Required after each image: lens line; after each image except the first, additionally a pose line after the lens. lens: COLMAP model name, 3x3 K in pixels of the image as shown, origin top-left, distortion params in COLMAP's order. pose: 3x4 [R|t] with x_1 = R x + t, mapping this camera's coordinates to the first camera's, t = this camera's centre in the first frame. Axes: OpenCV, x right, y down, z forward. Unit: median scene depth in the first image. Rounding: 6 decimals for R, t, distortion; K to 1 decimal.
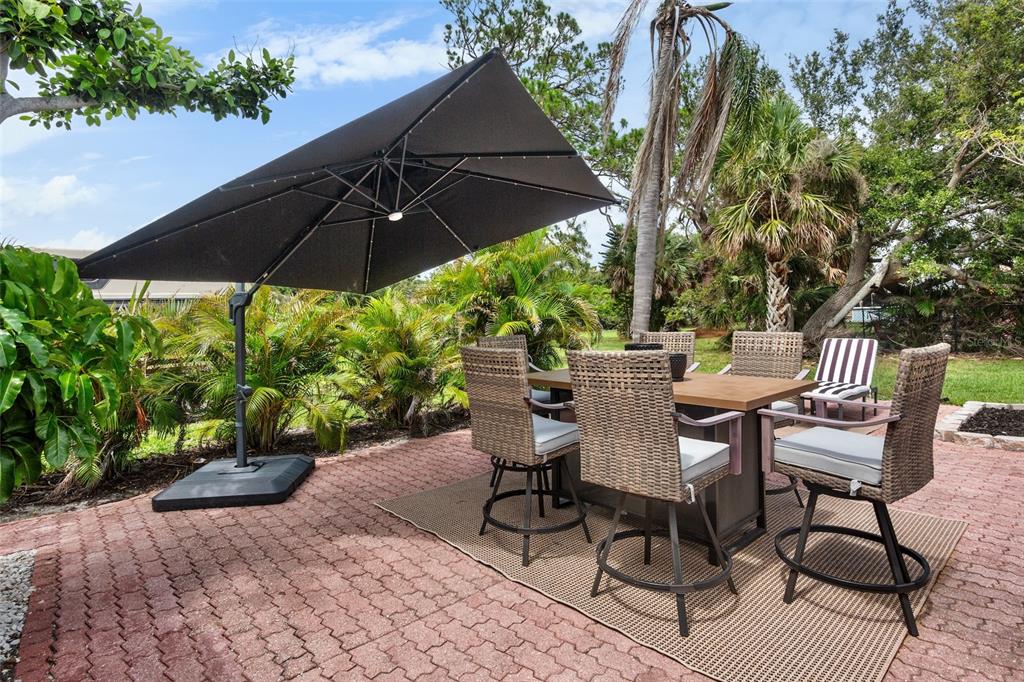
lens RADIAL K [[513.5, 0, 512.7], [0, 513.5, 304.2], [0, 0, 1]] dist [-0.004414, -0.000590]
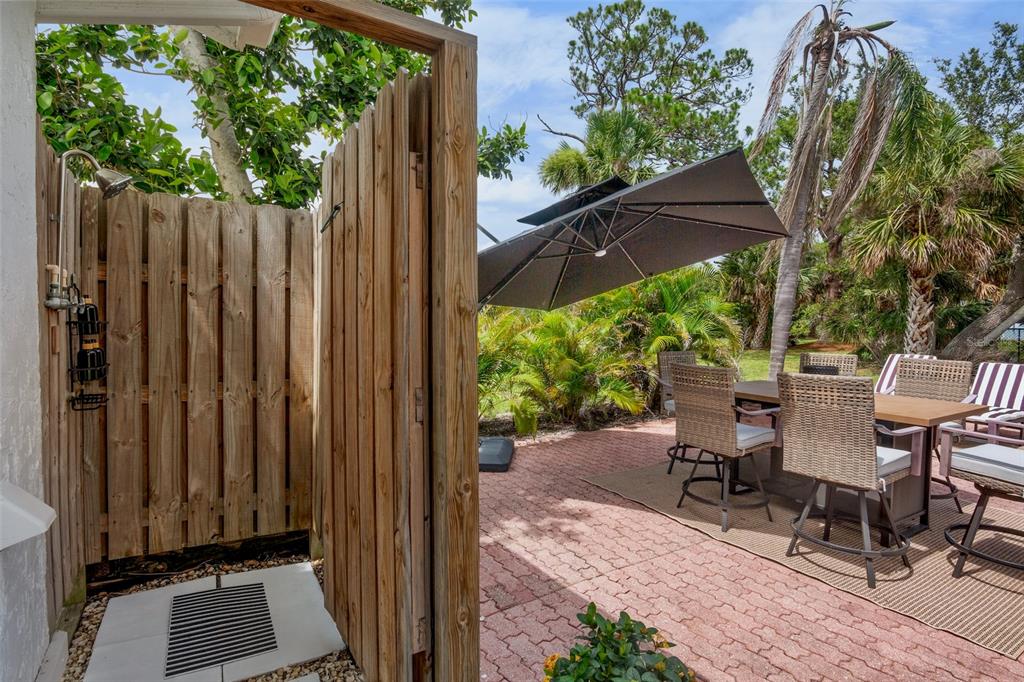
lens RADIAL K [[495.6, 0, 511.7], [0, 495.6, 333.9], [0, 0, 1]] dist [-0.013247, 0.000471]
pose [[0.979849, 0.033744, -0.196867, -0.095692], [-0.023237, 0.998191, 0.055442, -0.018335], [0.198382, -0.049750, 0.978861, -0.110440]]
